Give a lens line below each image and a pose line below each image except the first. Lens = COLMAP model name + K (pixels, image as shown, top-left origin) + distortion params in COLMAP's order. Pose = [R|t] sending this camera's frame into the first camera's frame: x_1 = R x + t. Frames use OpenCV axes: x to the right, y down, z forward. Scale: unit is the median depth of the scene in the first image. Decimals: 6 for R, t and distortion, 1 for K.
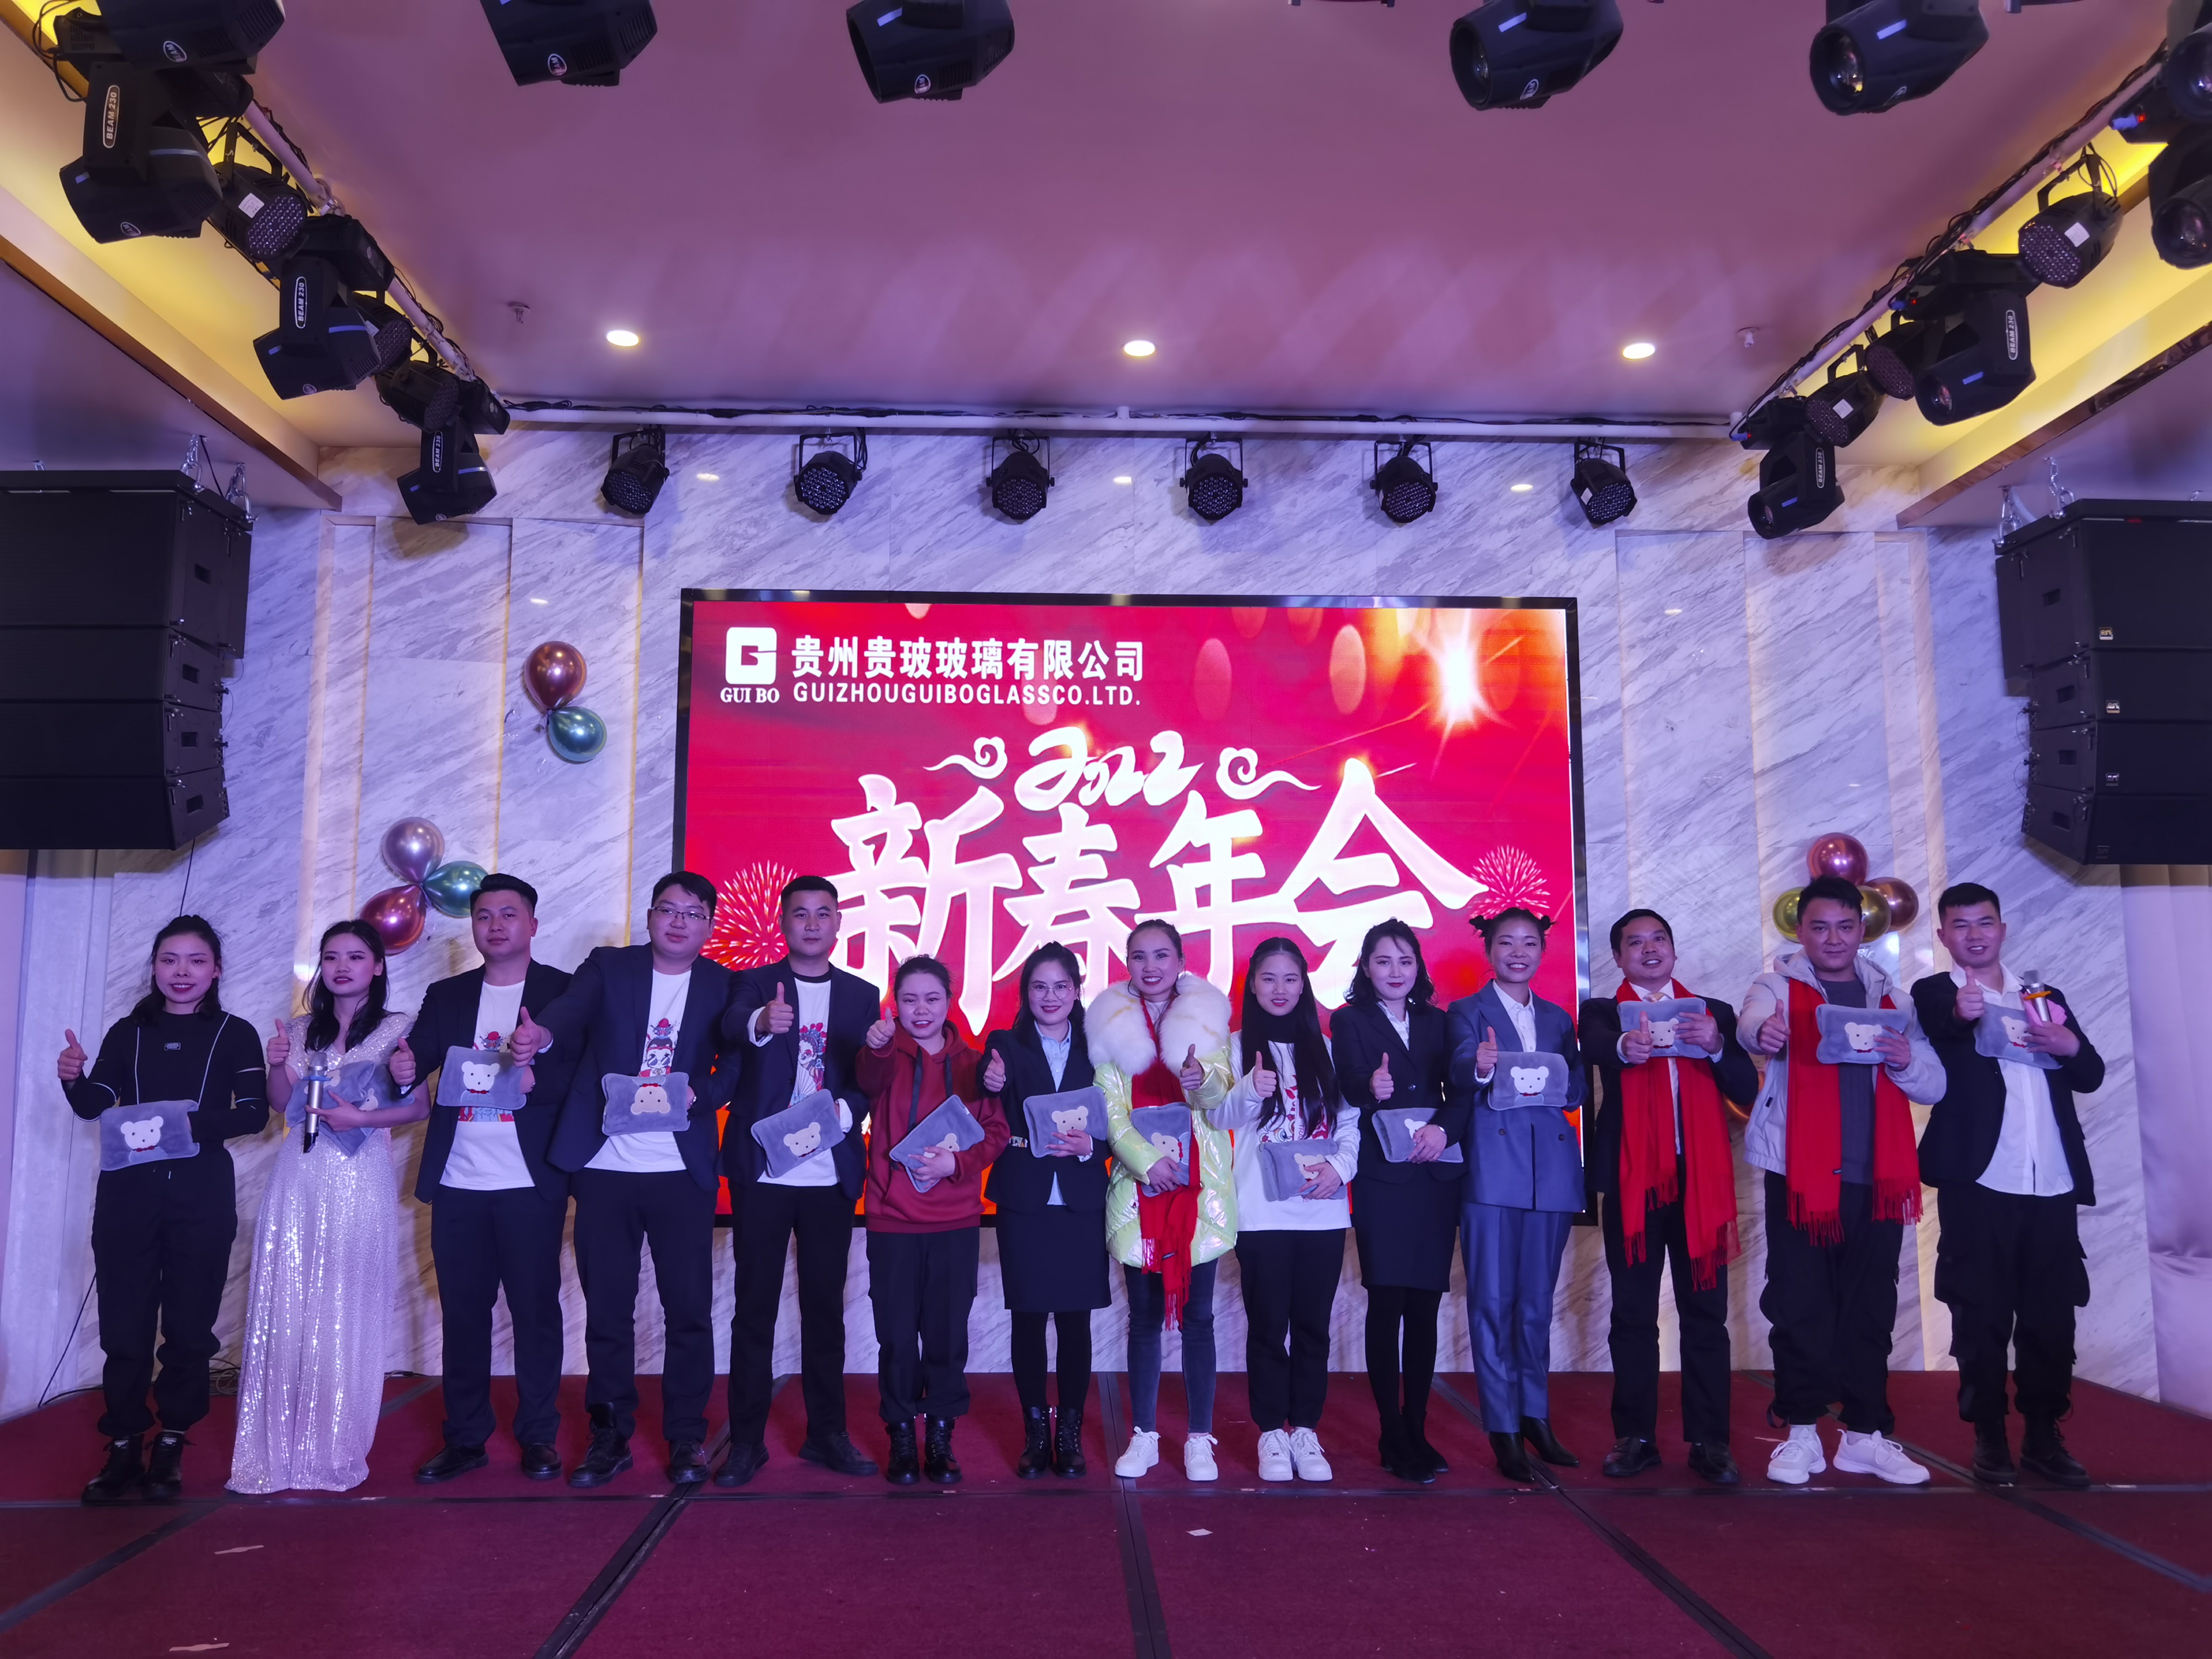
lens RADIAL K [[1737.5, 0, 1110.4], [0, 1737.5, 814.6], [0, 0, 1]] dist [0.009677, 0.013788]
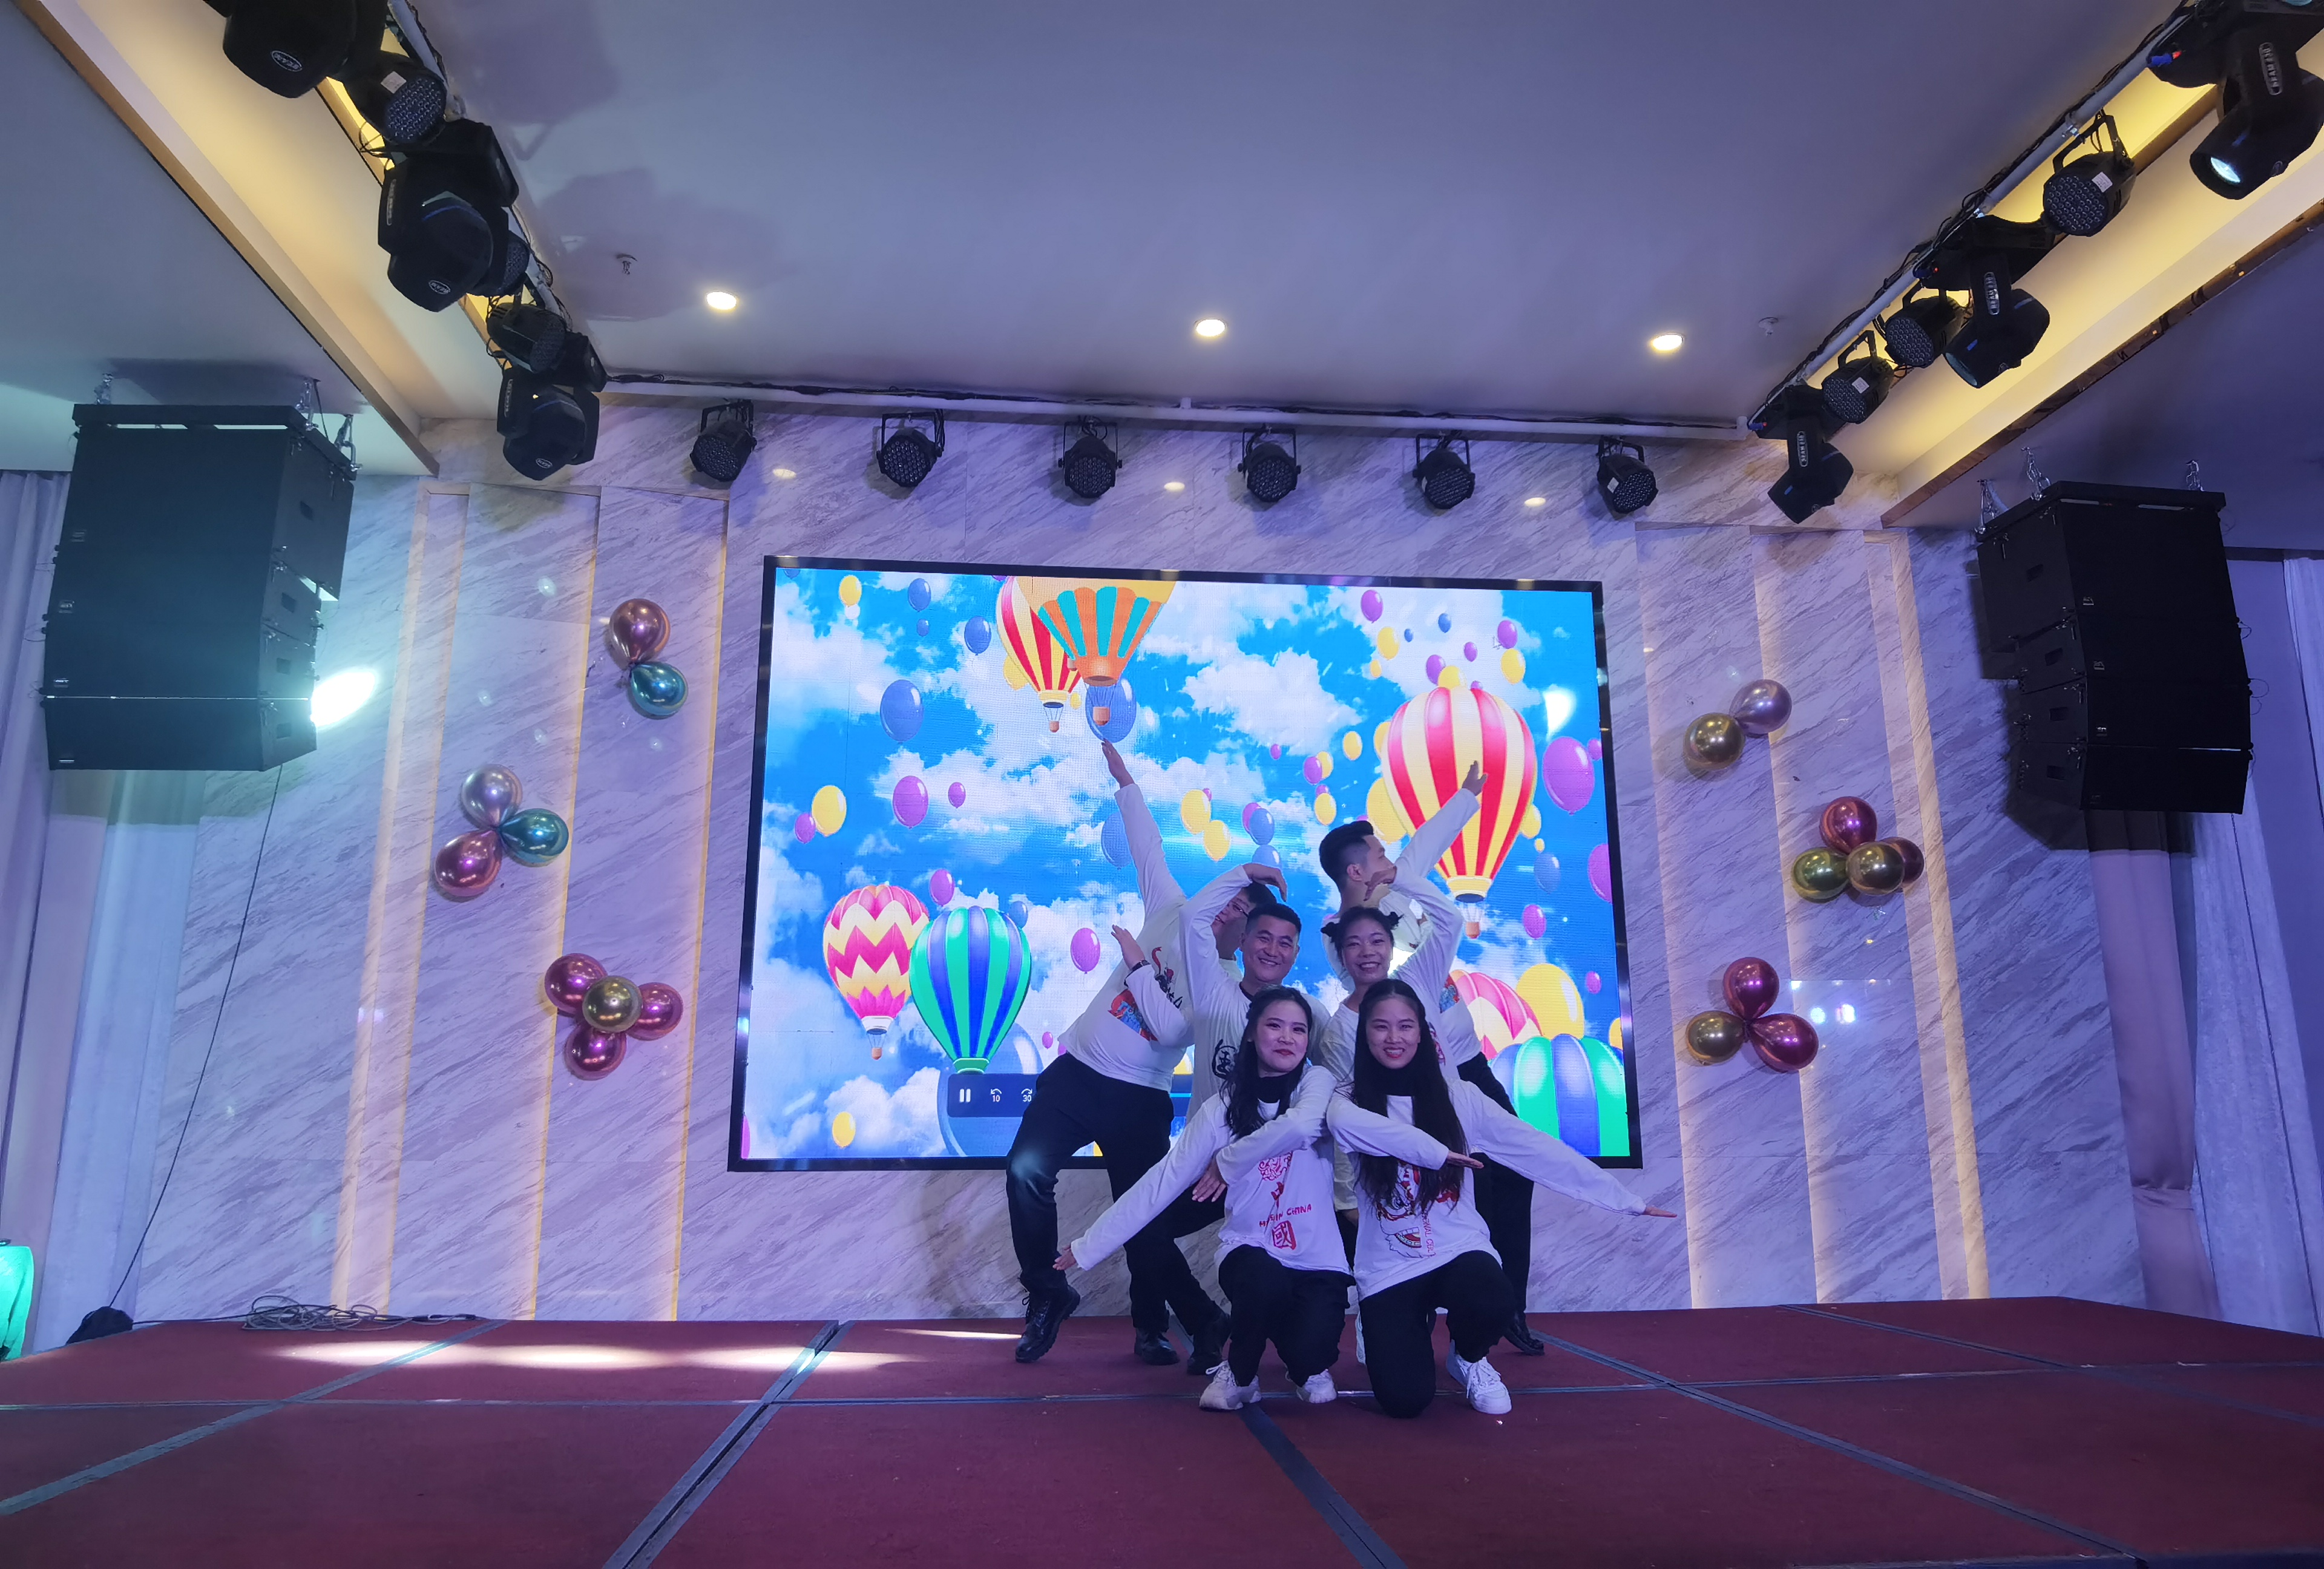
lens RADIAL K [[1521.0, 0, 1168.4], [0, 1521.0, 777.2], [0, 0, 1]] dist [-0.009377, -0.051901]
pose [[0.998154, 0.010480, 0.059823, -0.056913], [-0.004768, 0.995481, -0.094837, 0.087567], [-0.060546, 0.094377, 0.993694, 0.090671]]
